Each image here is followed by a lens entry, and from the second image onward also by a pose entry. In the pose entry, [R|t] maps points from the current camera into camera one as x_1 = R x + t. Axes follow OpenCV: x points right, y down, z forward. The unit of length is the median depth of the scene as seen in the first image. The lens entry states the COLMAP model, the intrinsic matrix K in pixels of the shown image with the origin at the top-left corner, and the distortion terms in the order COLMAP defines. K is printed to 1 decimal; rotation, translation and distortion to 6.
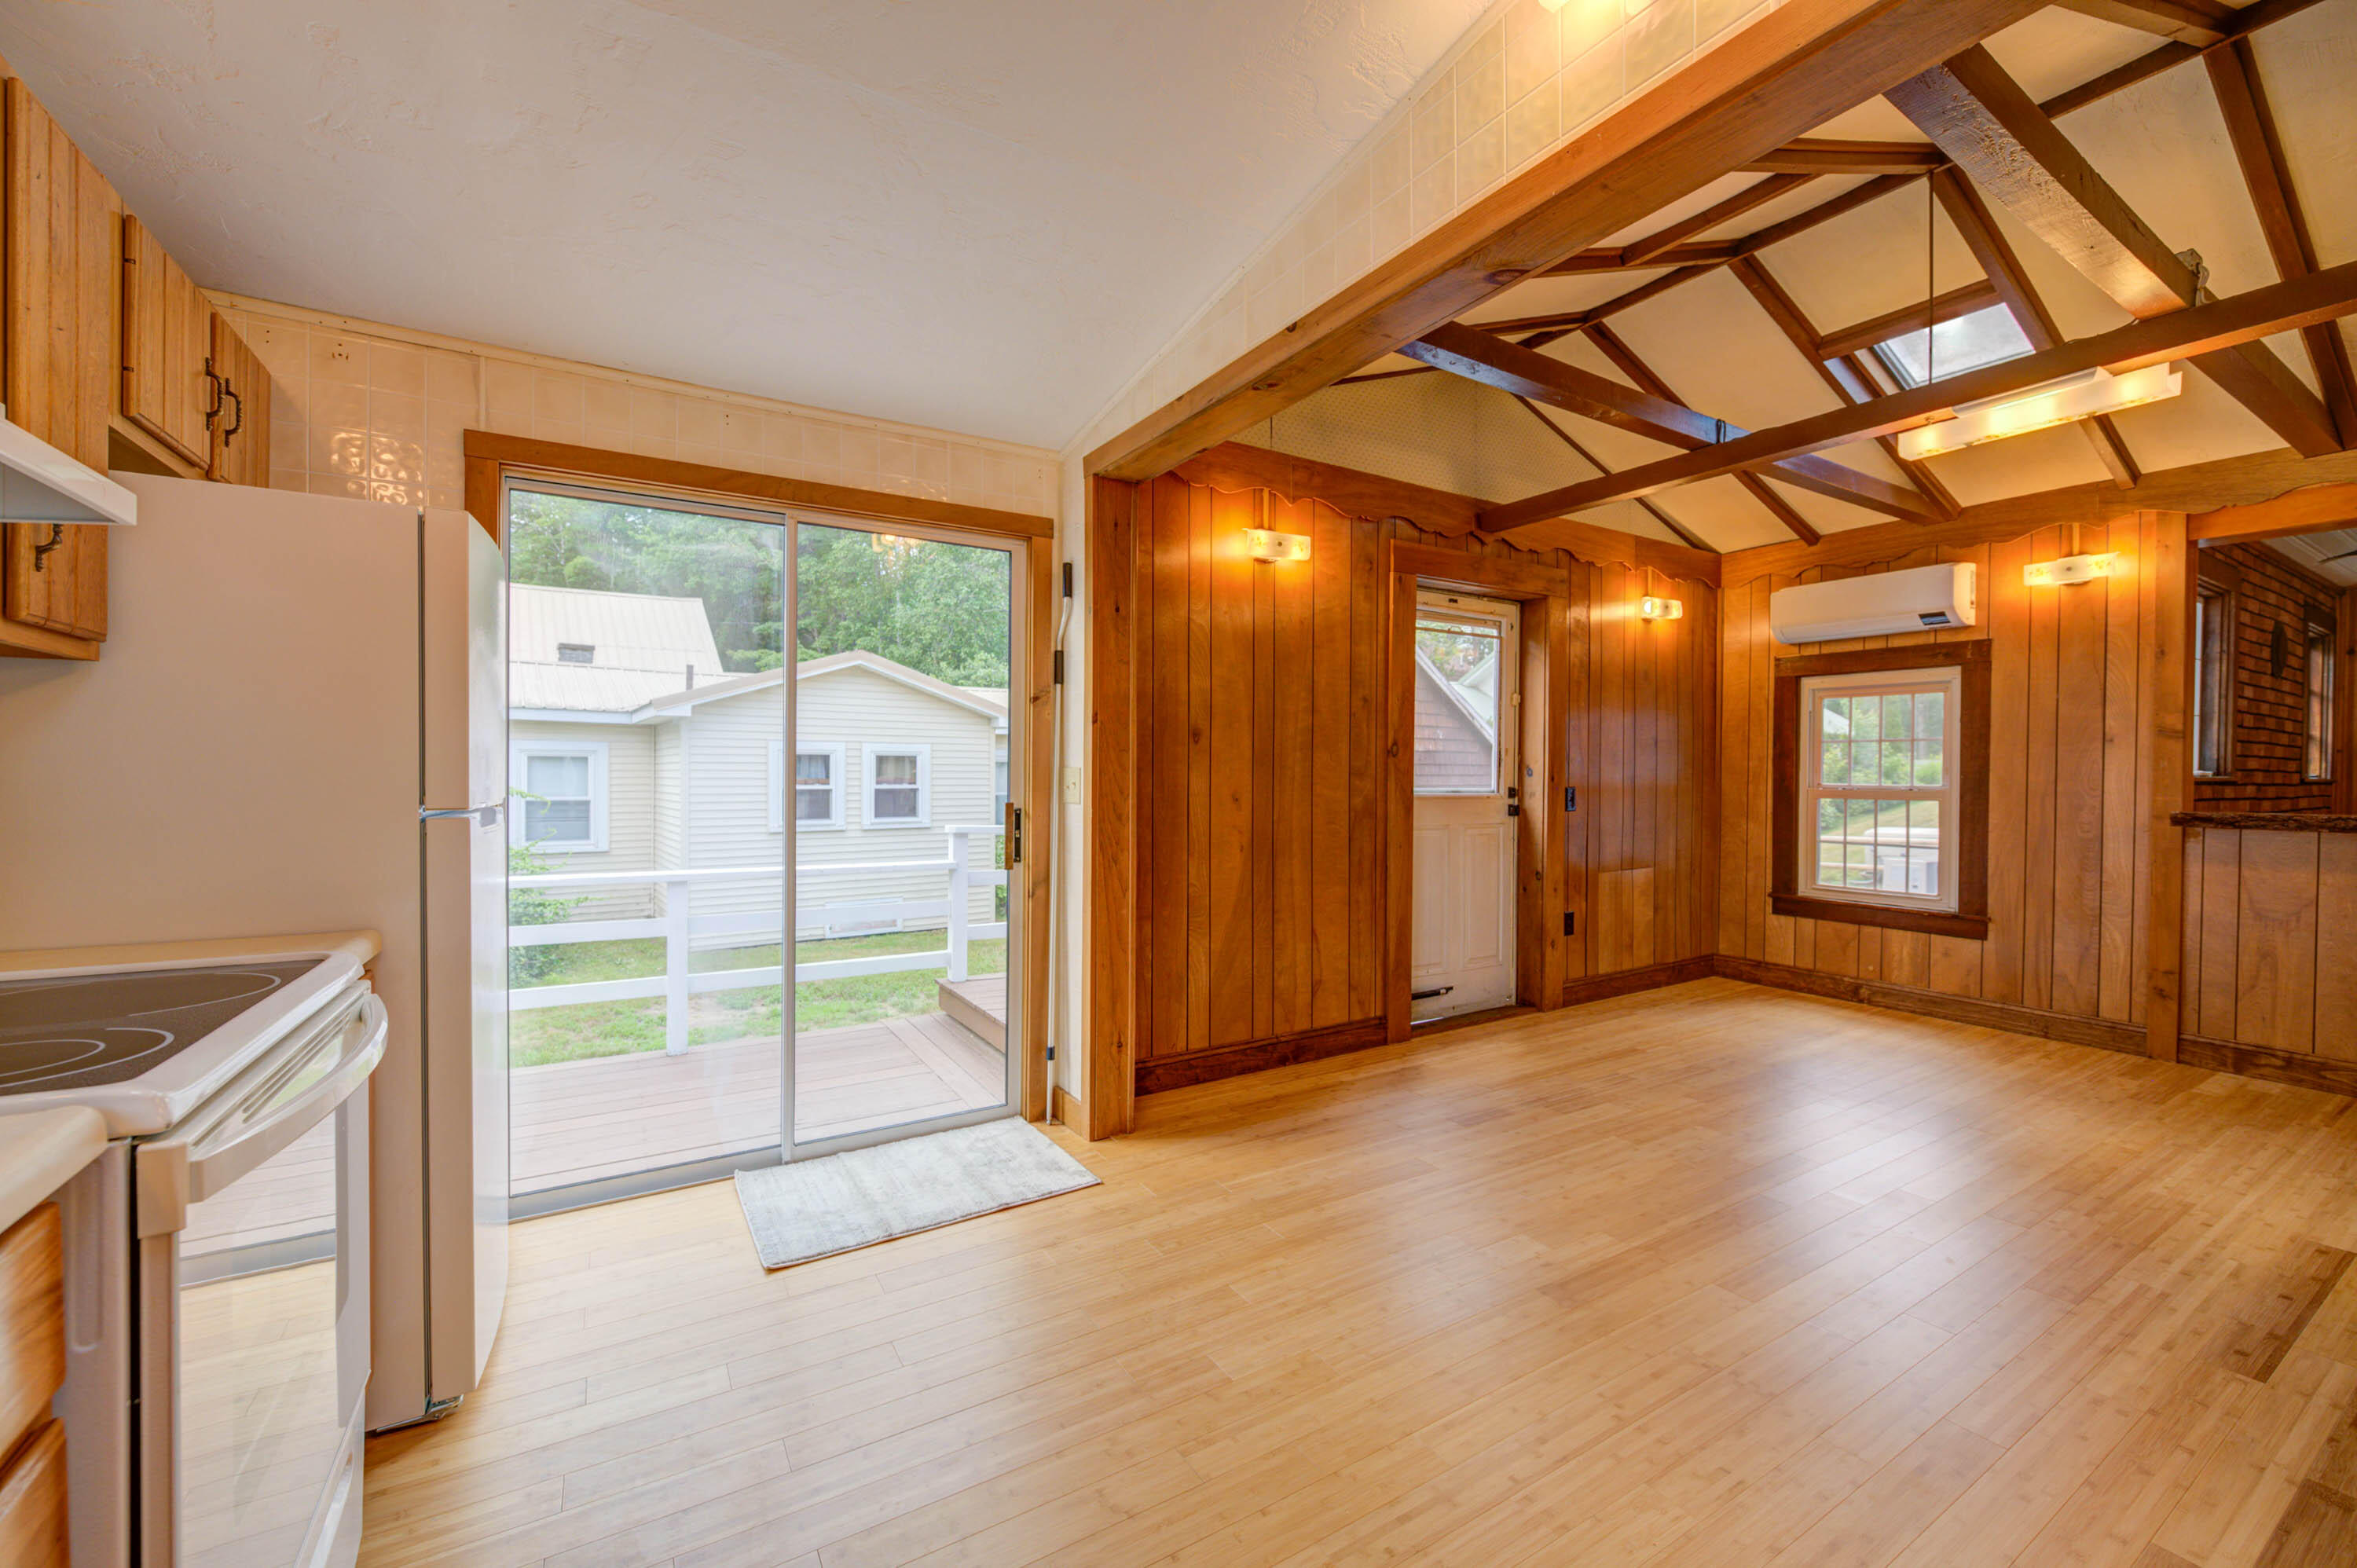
lens RADIAL K [[929.9, 0, 1179.0], [0, 929.9, 780.2], [0, 0, 1]] dist [-0.003294, -0.000841]
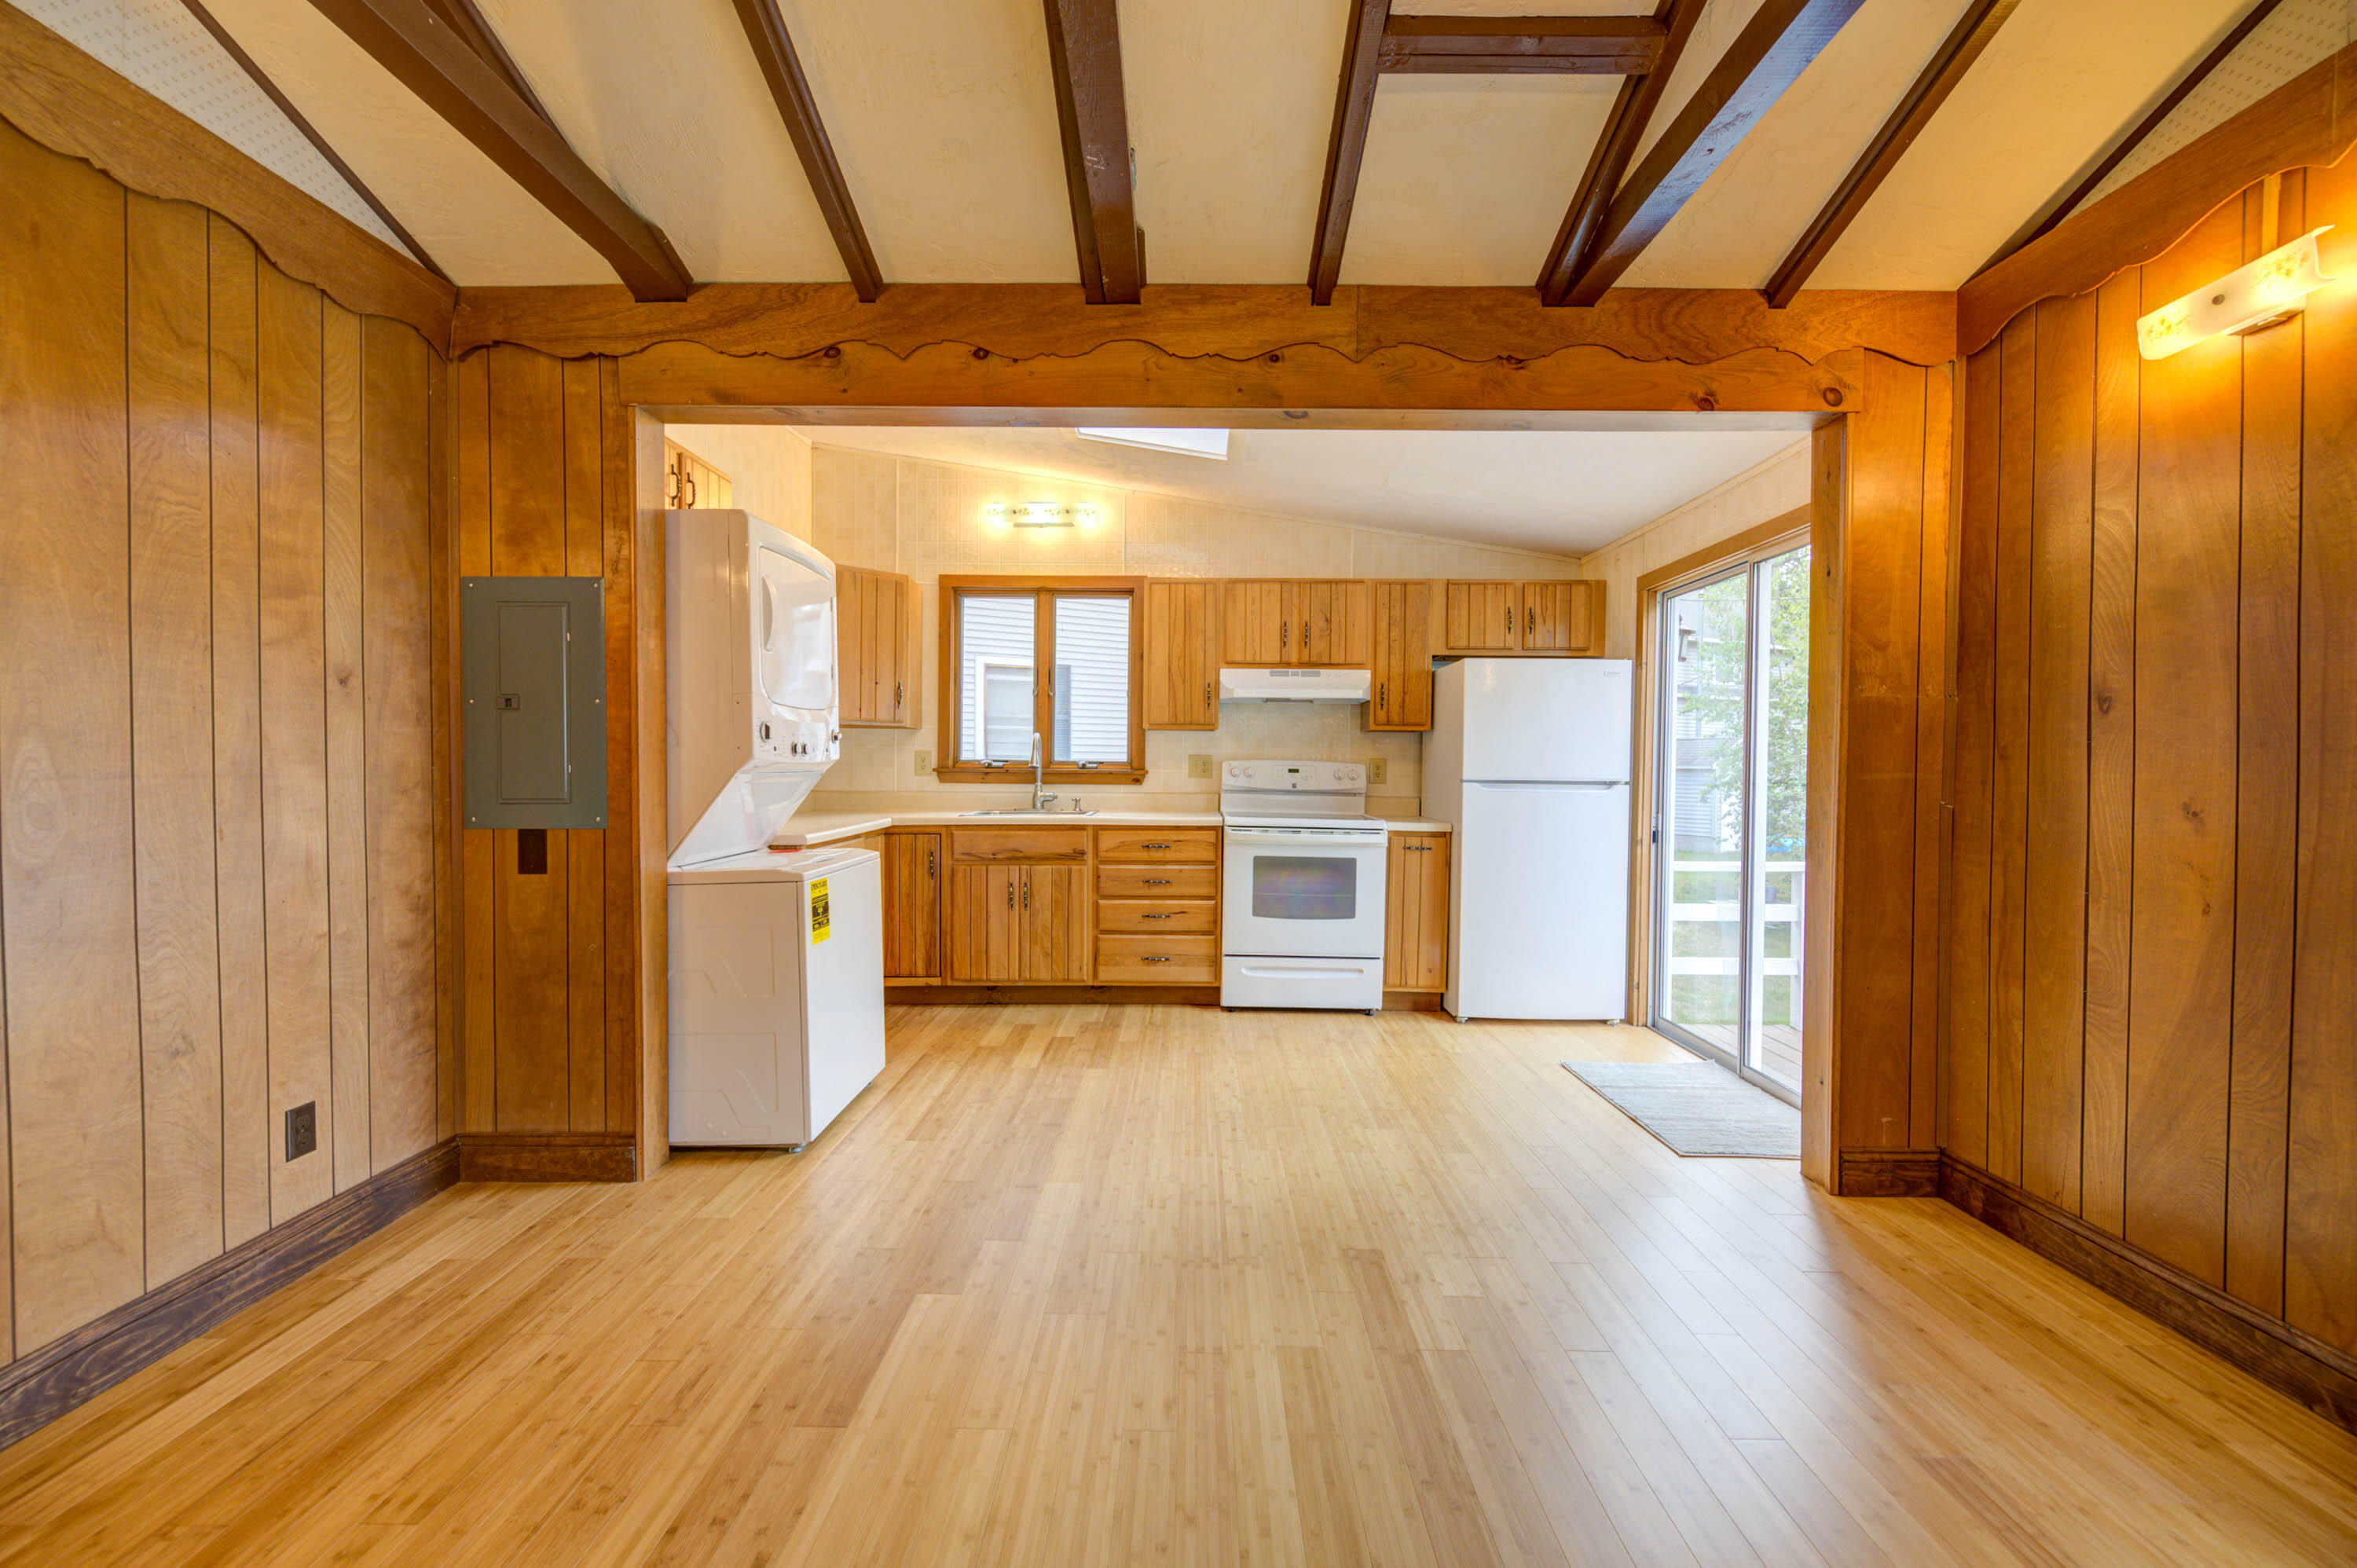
lens RADIAL K [[929.9, 0, 1179.0], [0, 929.9, 780.2], [0, 0, 1]] dist [-0.003294, -0.000841]
pose [[-0.532229, 0.003186, -0.846594, 0.843102], [-0.017960, 0.999725, 0.015053, 0.004298], [0.846410, 0.023216, -0.532026, 0.820118]]
